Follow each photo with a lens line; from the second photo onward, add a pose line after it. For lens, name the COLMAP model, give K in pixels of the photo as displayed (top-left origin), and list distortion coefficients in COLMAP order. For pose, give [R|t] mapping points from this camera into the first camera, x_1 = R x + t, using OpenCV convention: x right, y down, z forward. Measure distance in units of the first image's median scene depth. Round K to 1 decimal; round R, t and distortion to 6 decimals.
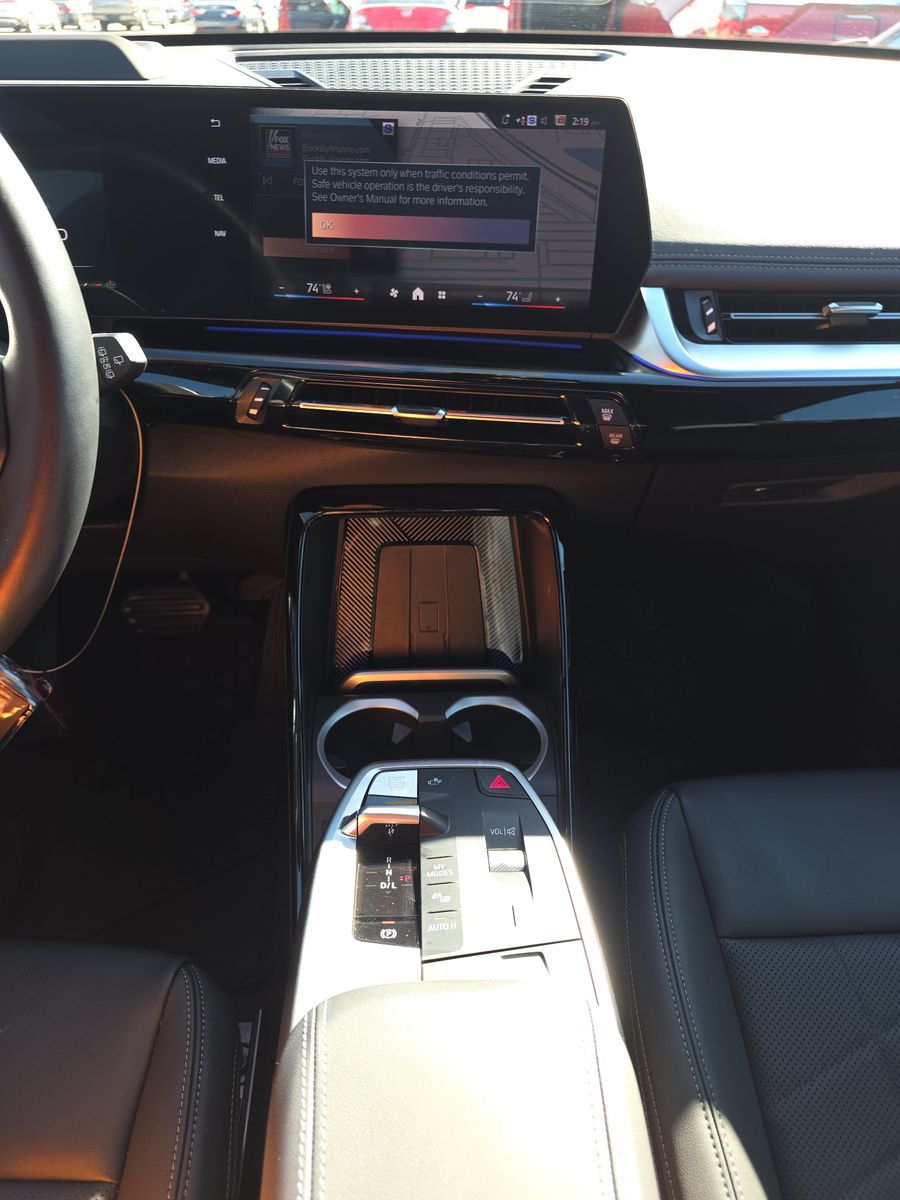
lens RADIAL K [[786.5, 0, 450.7], [0, 786.5, 596.6], [0, 0, 1]] dist [0.010205, -0.006584]
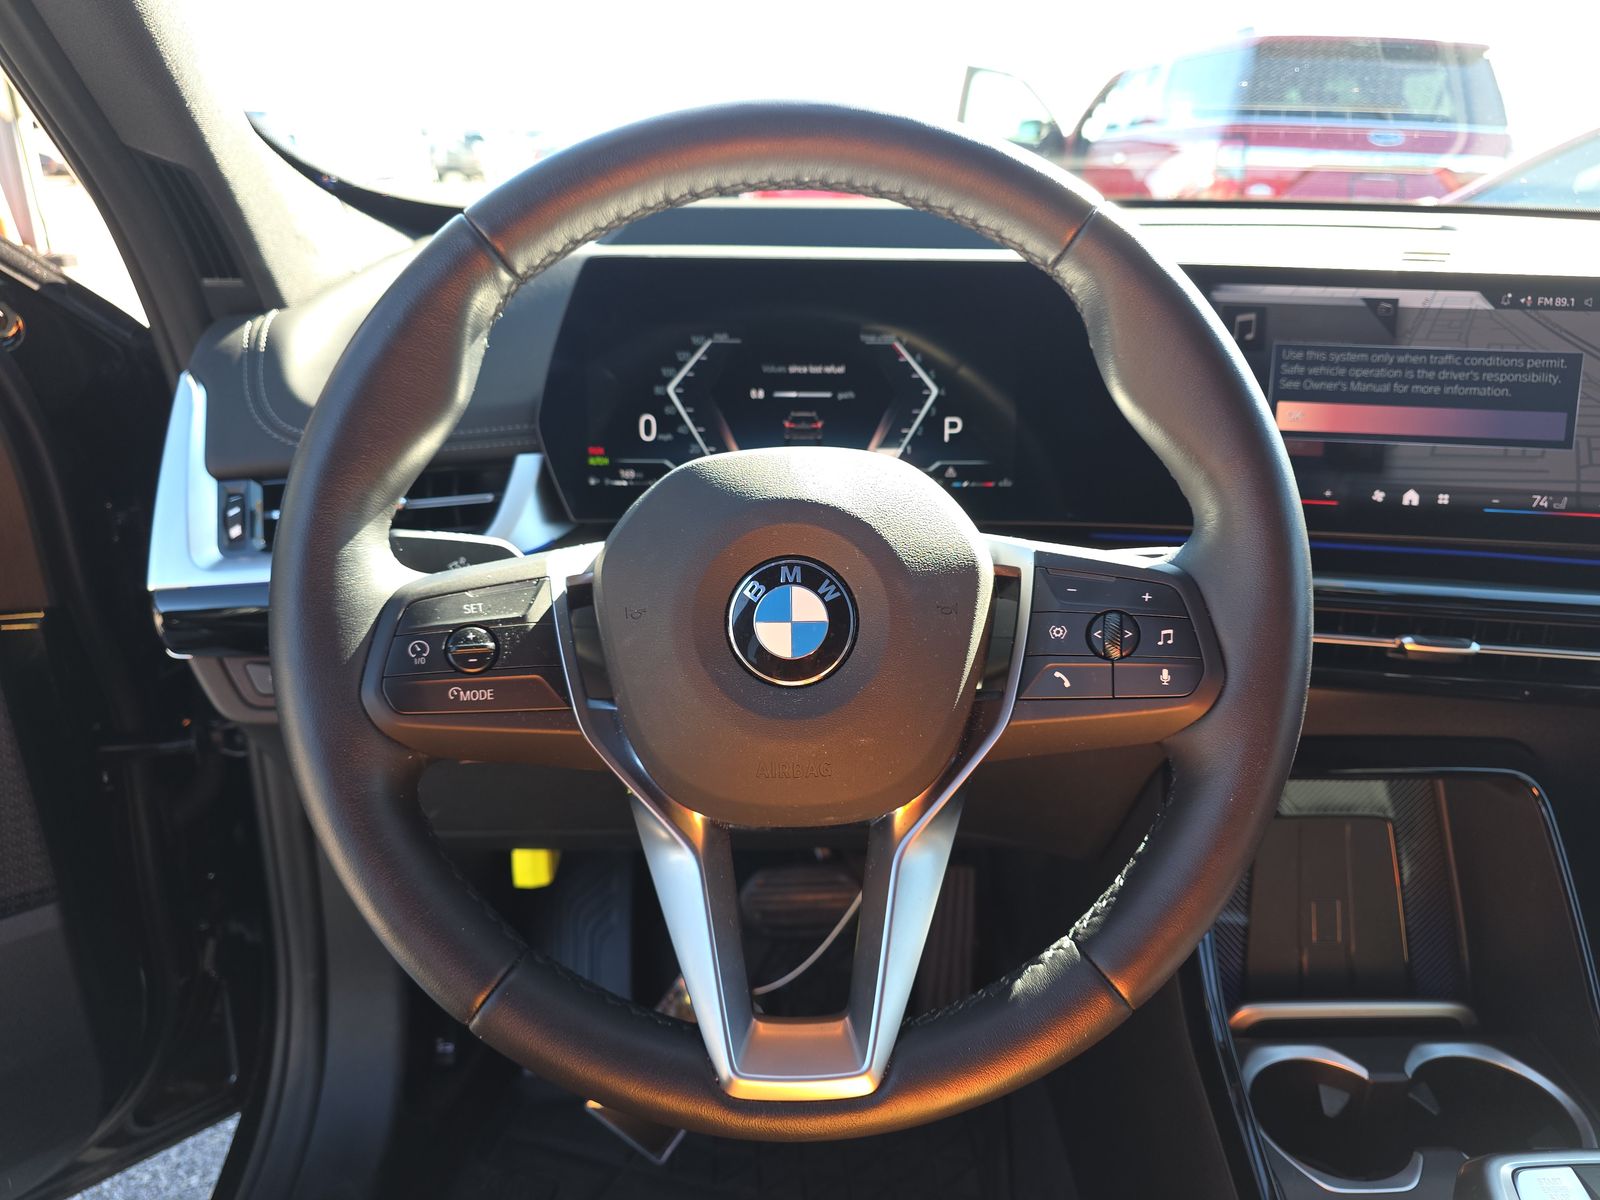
lens RADIAL K [[1048.7, 0, 798.4], [0, 1048.7, 595.3], [0, 0, 1]] dist [0.010205, -0.006584]
pose [[0.999930, 0.007332, 0.009263, -0.681983], [-0.004831, 0.969328, -0.245723, -0.030872], [-0.010780, 0.245661, 0.969296, 0.016846]]
